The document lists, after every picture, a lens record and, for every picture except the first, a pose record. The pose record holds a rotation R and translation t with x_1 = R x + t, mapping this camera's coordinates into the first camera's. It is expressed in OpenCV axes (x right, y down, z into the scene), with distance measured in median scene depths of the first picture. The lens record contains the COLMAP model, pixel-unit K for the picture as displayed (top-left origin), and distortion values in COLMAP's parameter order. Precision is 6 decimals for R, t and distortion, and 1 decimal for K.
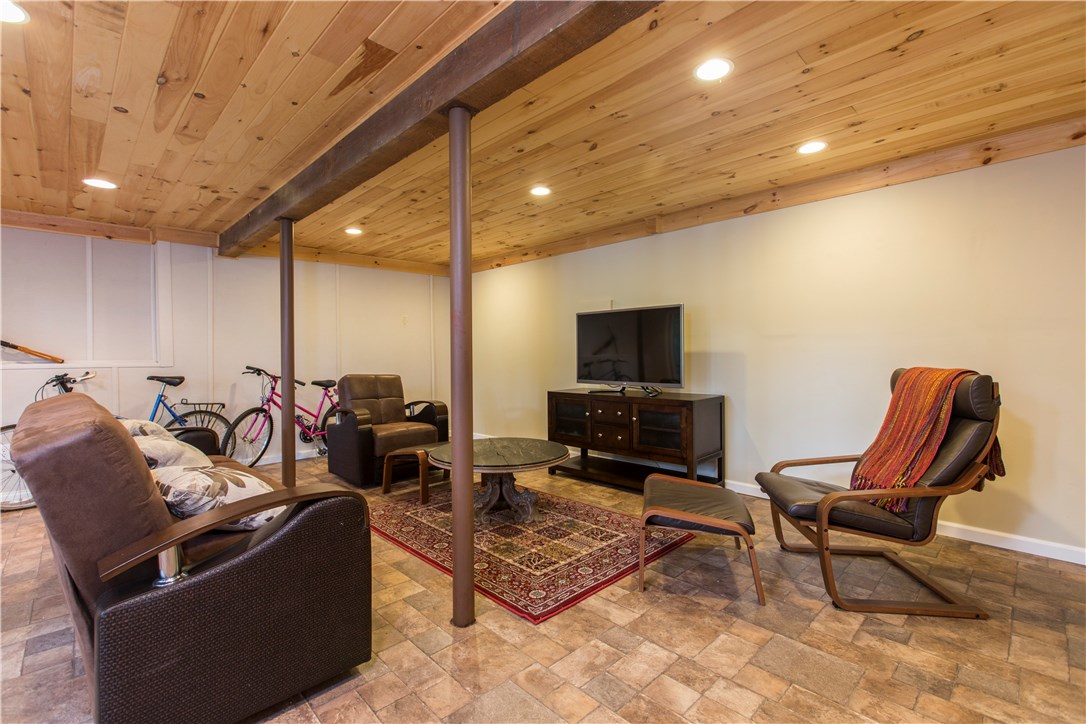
lens RADIAL K [[482.6, 0, 538.7], [0, 482.6, 358.3], [0, 0, 1]] dist [-0.005679, 0.009992]
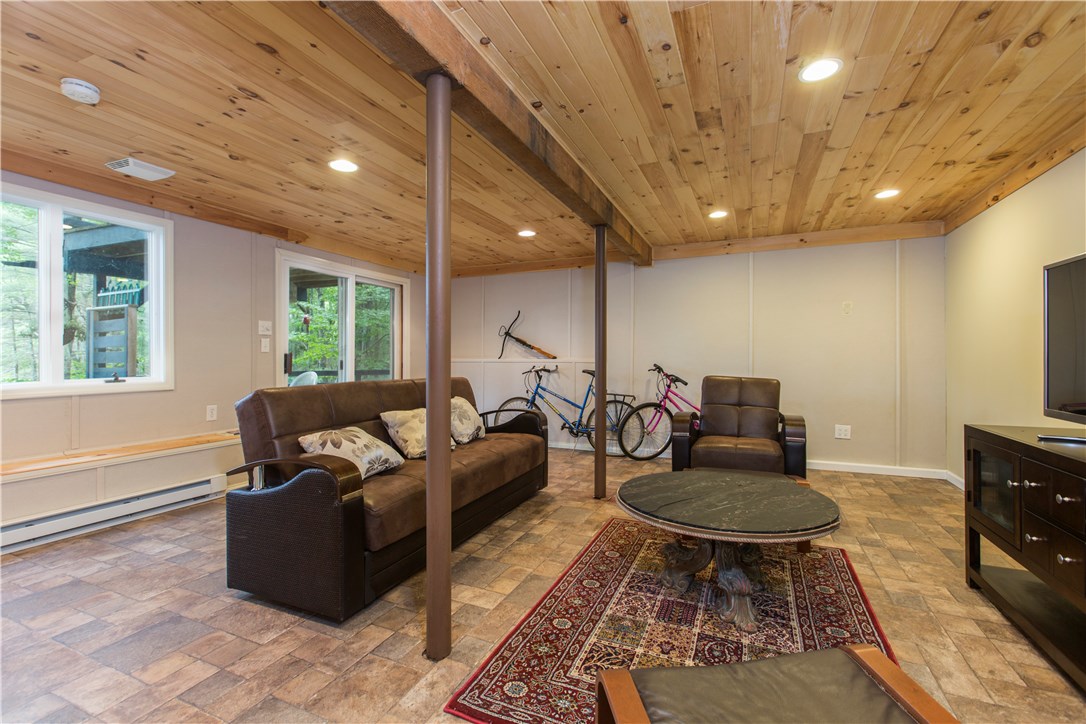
lens RADIAL K [[482.6, 0, 538.7], [0, 482.6, 358.3], [0, 0, 1]] dist [-0.005679, 0.009992]
pose [[0.378252, 0.011337, -0.925633, 0.484542], [-0.011351, 0.999907, 0.007608, -0.003605], [0.925633, 0.007629, 0.378345, 0.553469]]
